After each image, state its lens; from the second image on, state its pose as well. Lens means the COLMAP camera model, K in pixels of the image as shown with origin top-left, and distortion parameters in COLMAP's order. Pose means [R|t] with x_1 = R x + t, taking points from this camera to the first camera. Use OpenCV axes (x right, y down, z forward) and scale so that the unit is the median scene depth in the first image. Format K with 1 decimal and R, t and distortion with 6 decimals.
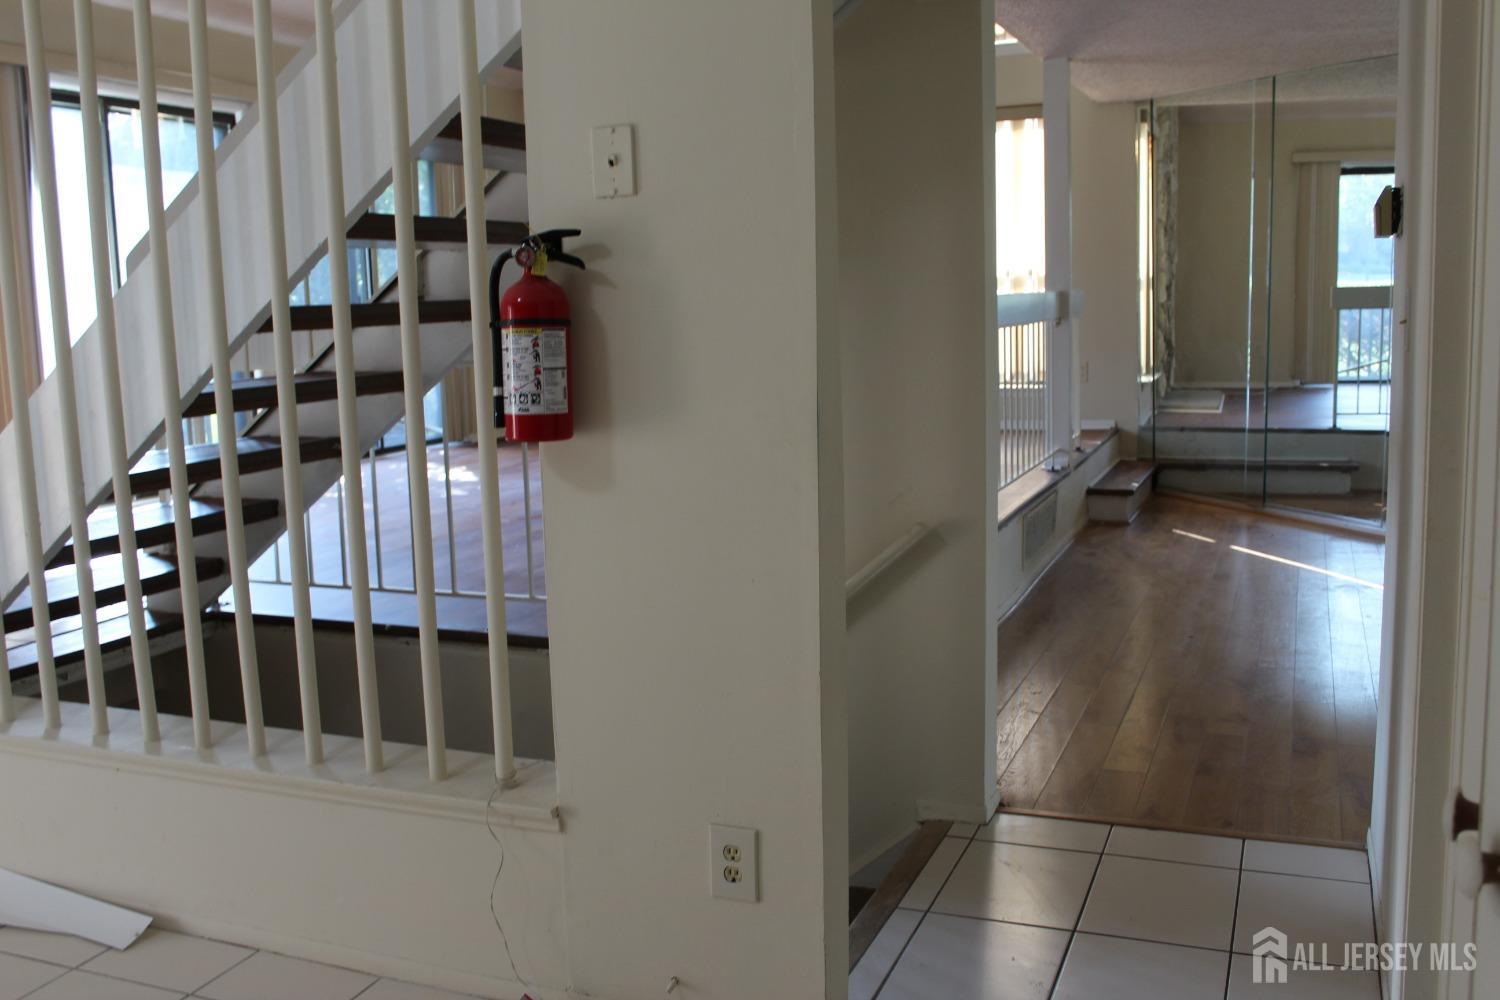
lens RADIAL K [[1407.6, 0, 758.7], [0, 1407.6, 500.2], [0, 0, 1]] dist [-0.097319, 0.000000]
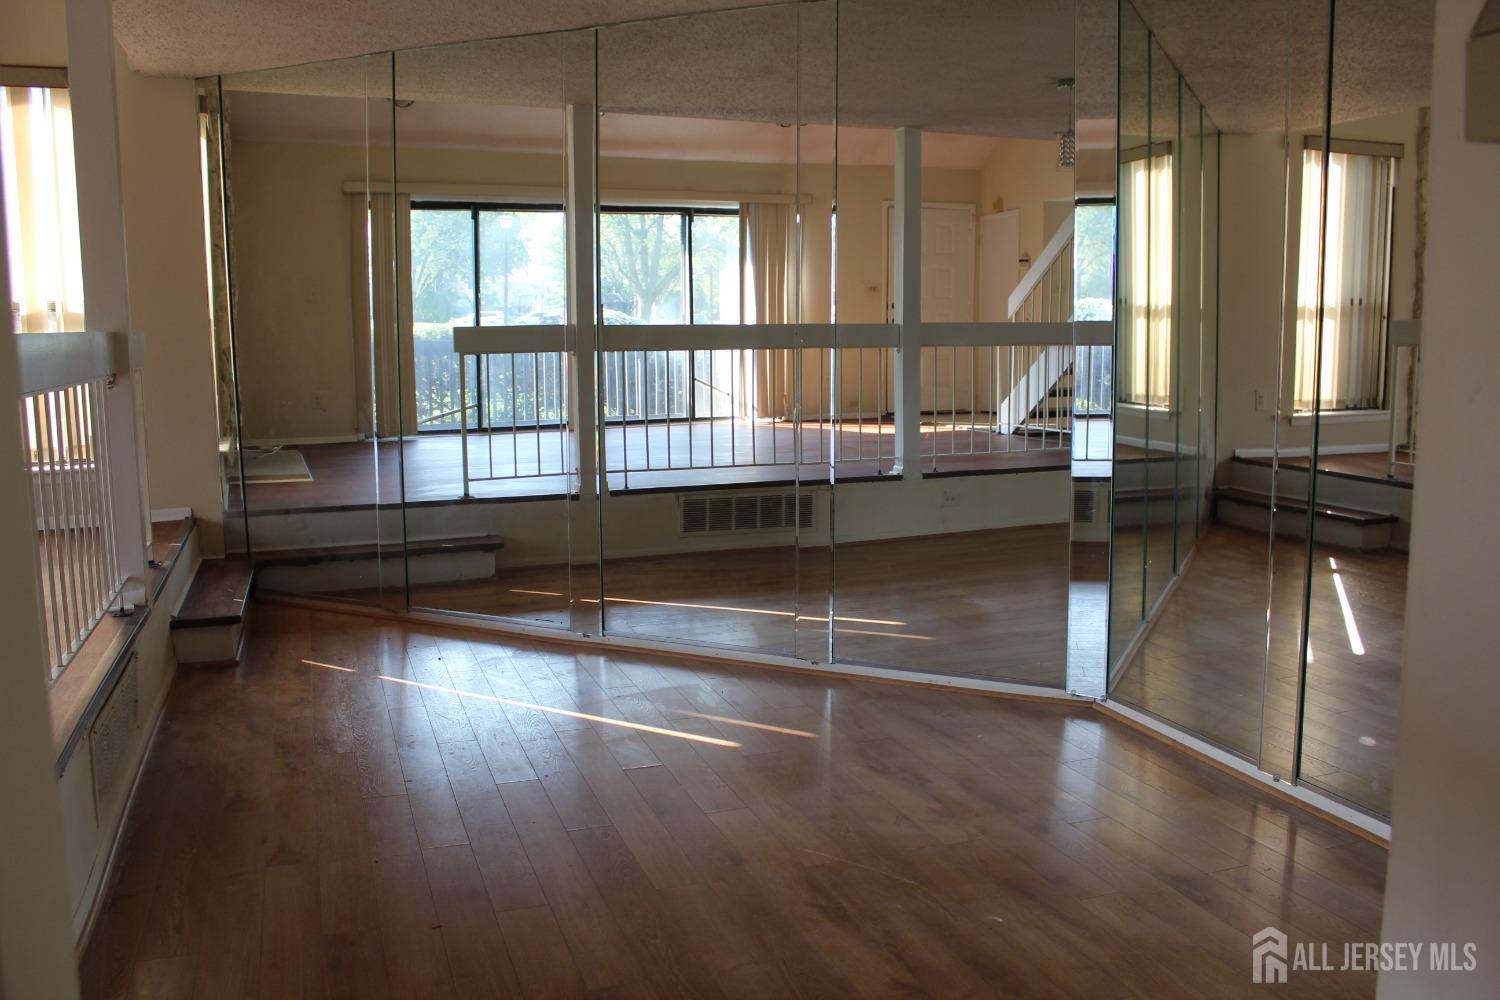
lens RADIAL K [[1251.8, 0, 755.5], [0, 1251.8, 490.0], [0, 0, 1]] dist [-0.167372, 0.147278]
pose [[0.749434, -0.068411, 0.658535, 0.057104], [0.086013, 0.996278, 0.005613, -0.045656], [-0.656468, 0.052436, 0.752529, 0.328481]]
